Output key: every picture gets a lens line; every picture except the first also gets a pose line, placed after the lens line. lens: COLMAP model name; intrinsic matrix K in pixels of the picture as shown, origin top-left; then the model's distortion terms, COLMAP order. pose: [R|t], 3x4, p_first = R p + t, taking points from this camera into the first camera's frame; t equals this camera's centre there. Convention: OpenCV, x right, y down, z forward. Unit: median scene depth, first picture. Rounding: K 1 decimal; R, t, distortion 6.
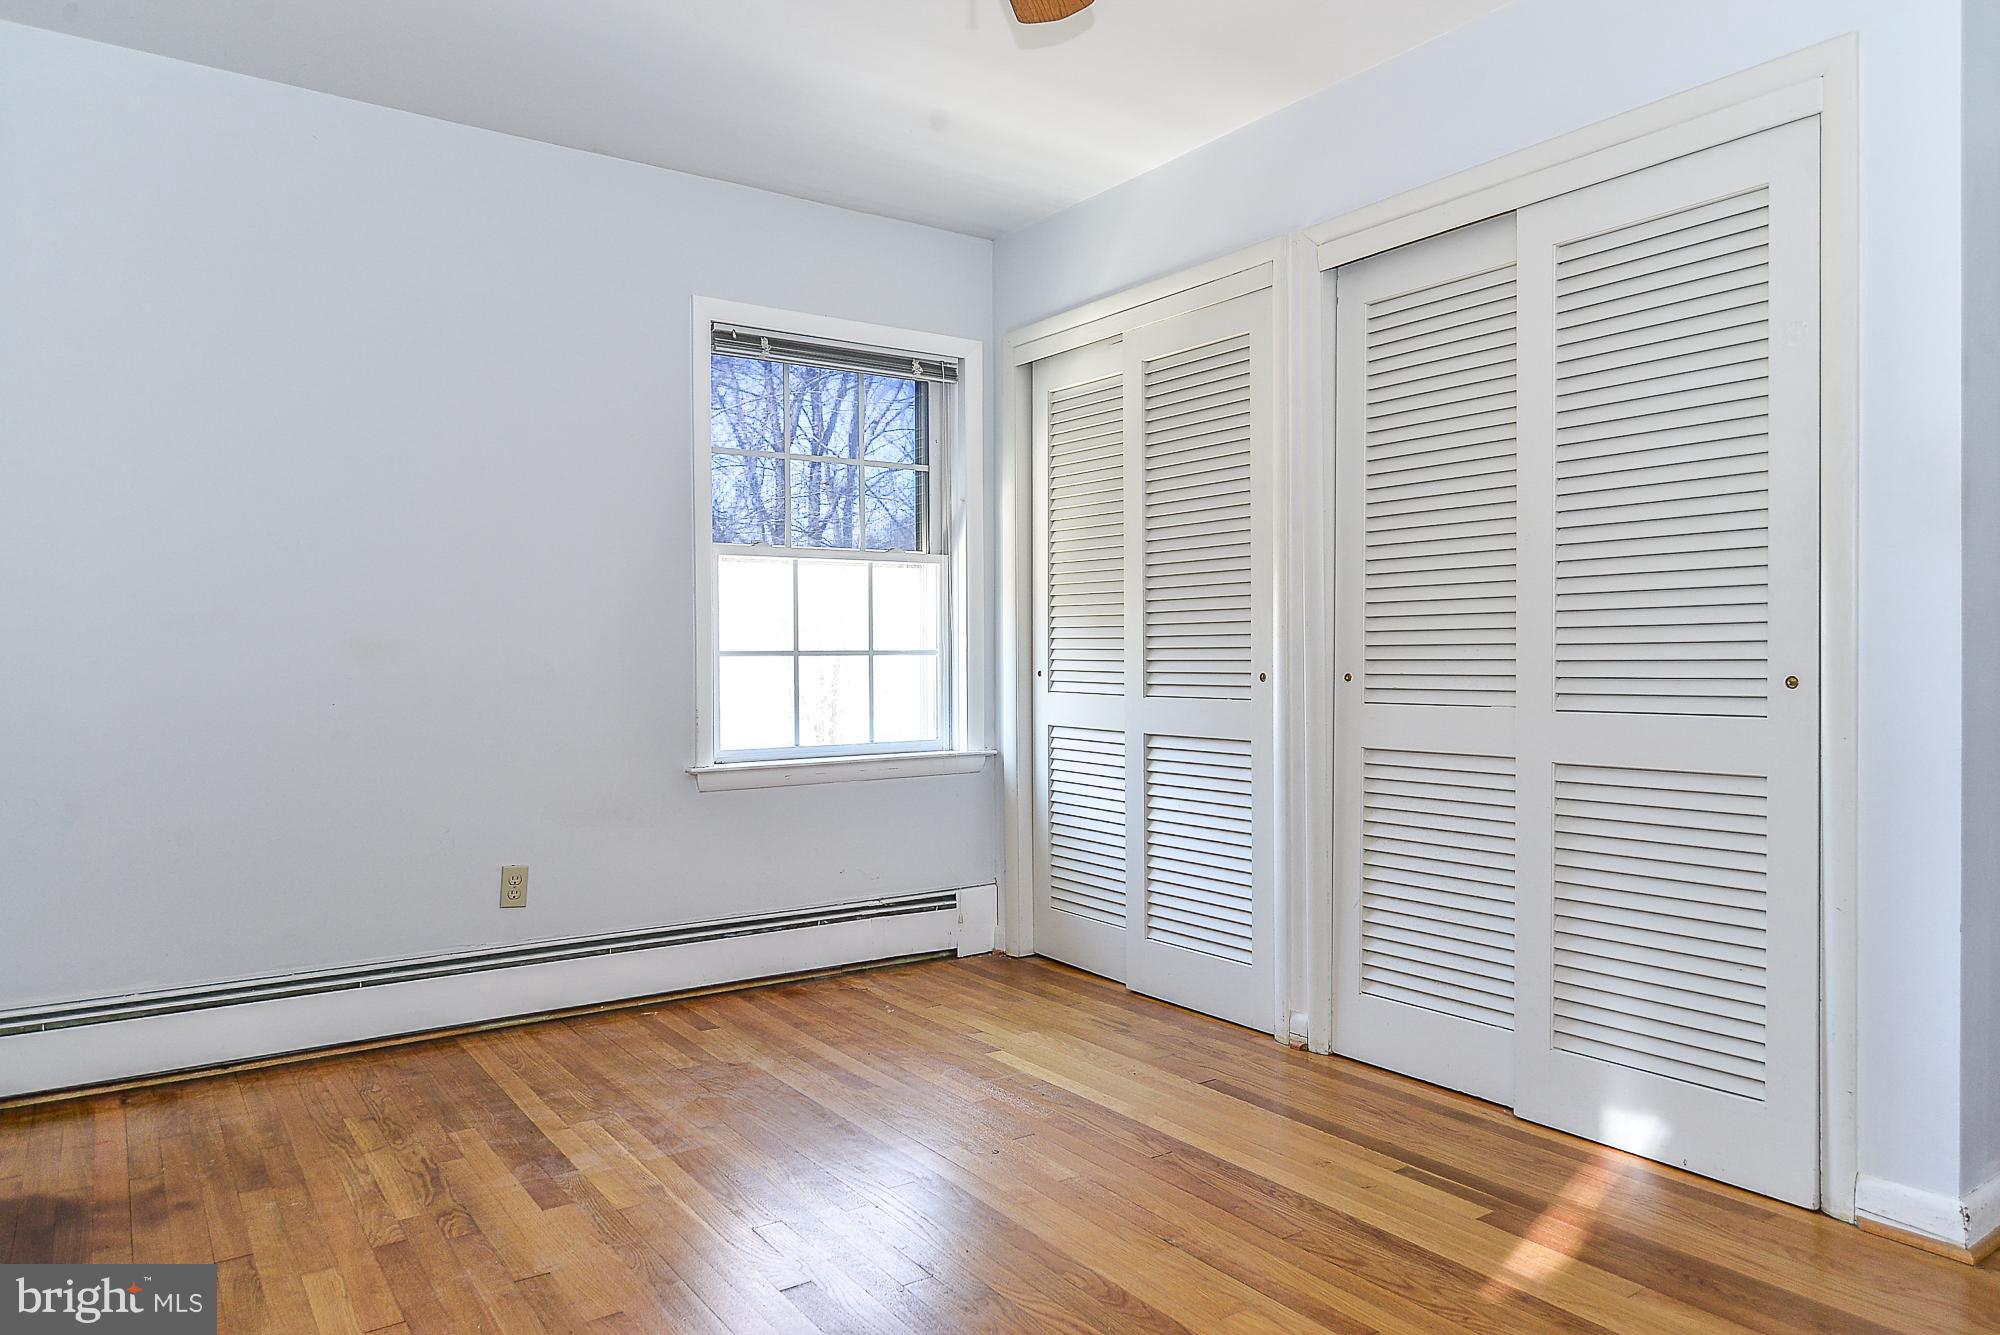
lens RADIAL K [[1154.2, 0, 1004.5], [0, 1154.2, 666.9], [0, 0, 1]] dist [-0.019652, 0.000488]
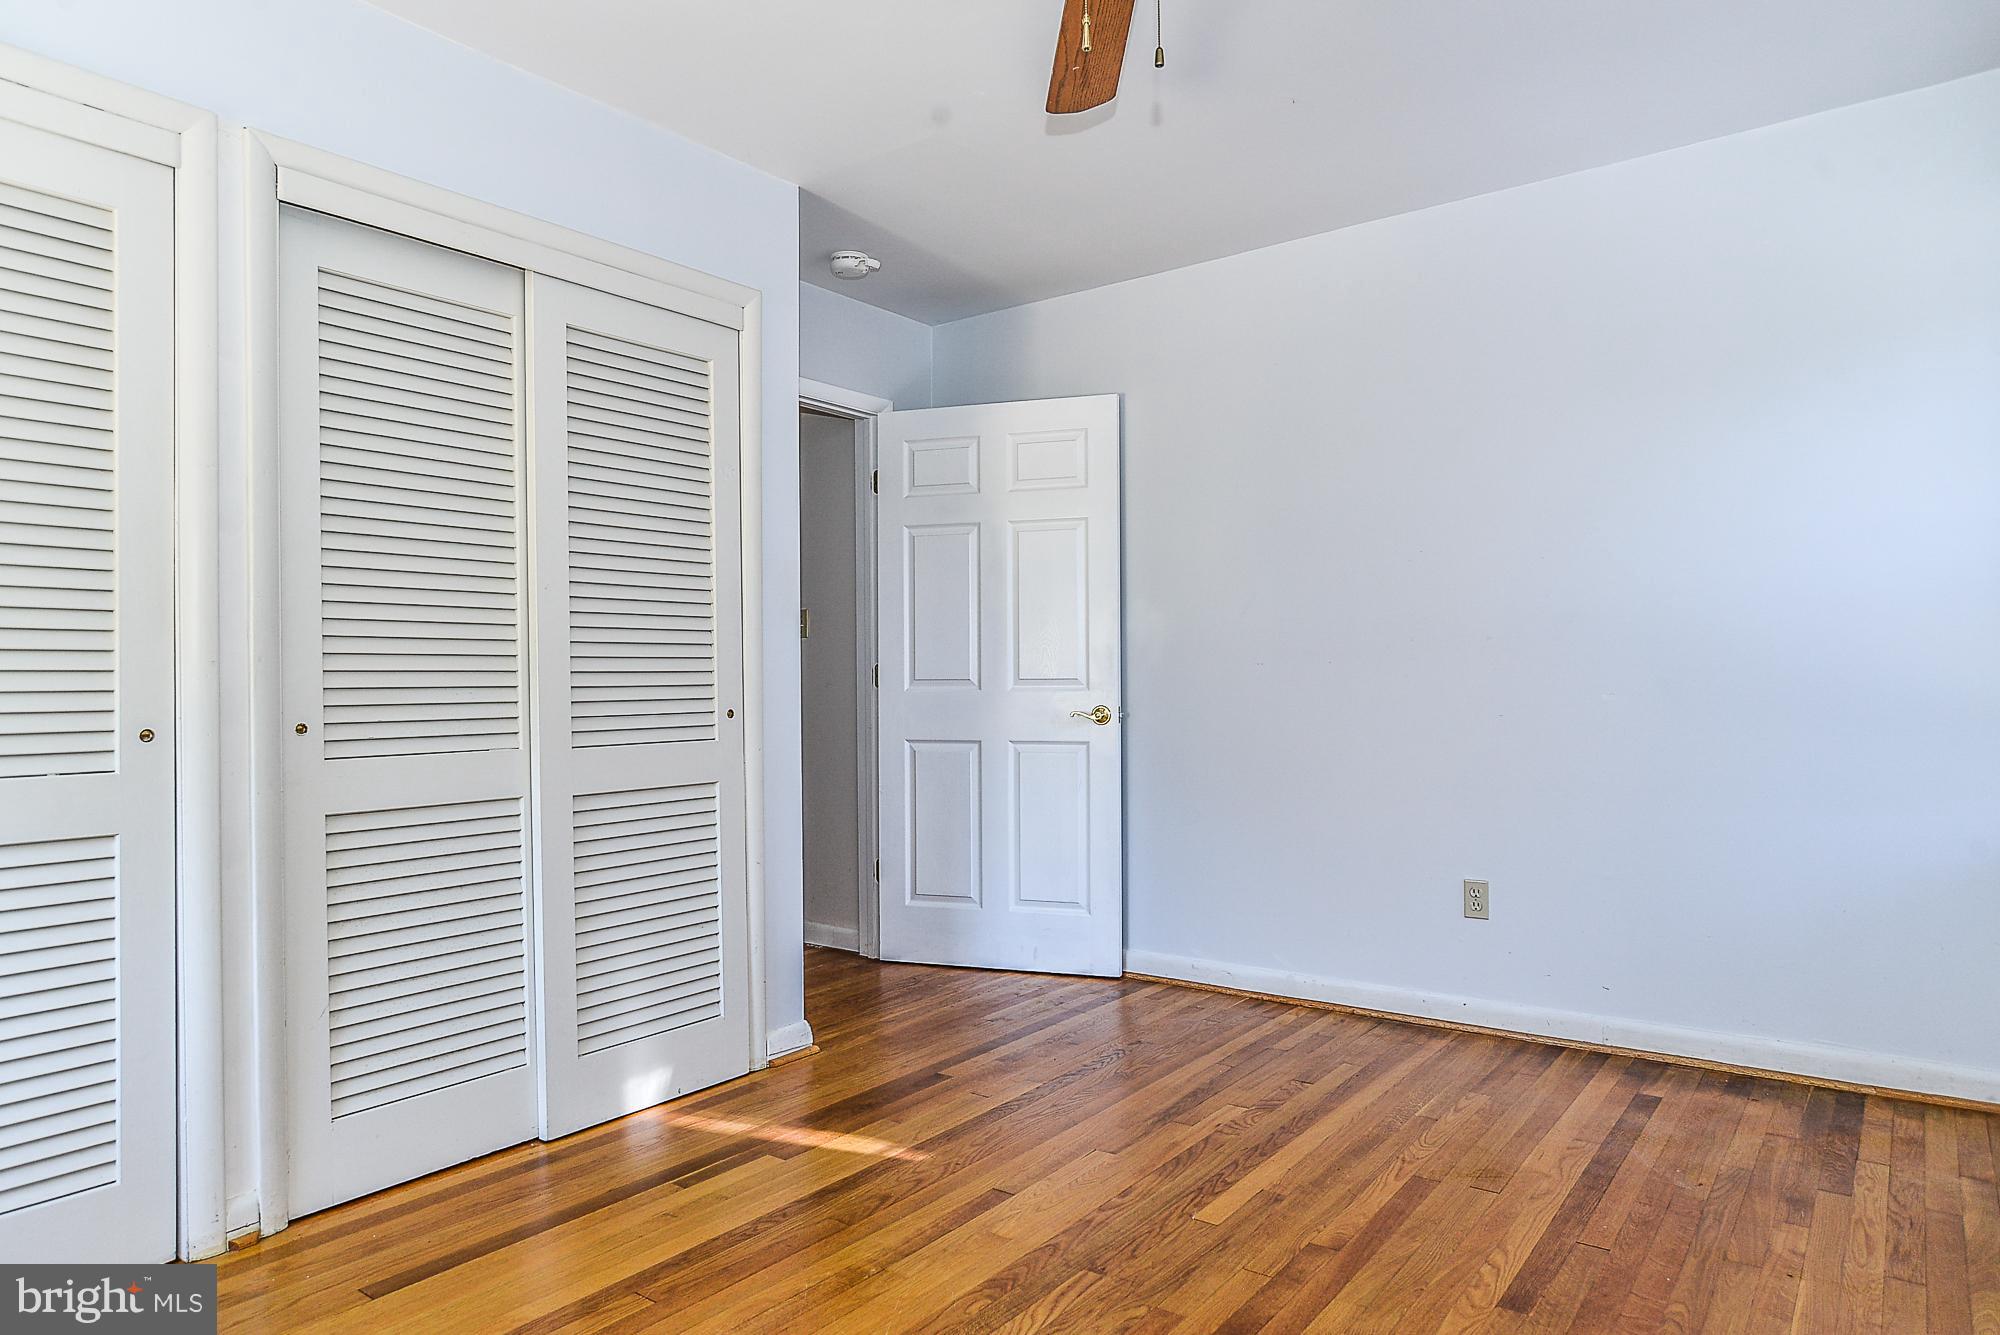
lens RADIAL K [[1098.5, 0, 999.6], [0, 1098.5, 677.6], [0, 0, 1]] dist [0.000104, 0.000388]
pose [[-0.198969, 0.013981, 0.979906, -0.583658], [0.022089, 0.999708, -0.009778, -0.008787], [-0.979757, 0.019700, -0.199220, 0.747904]]
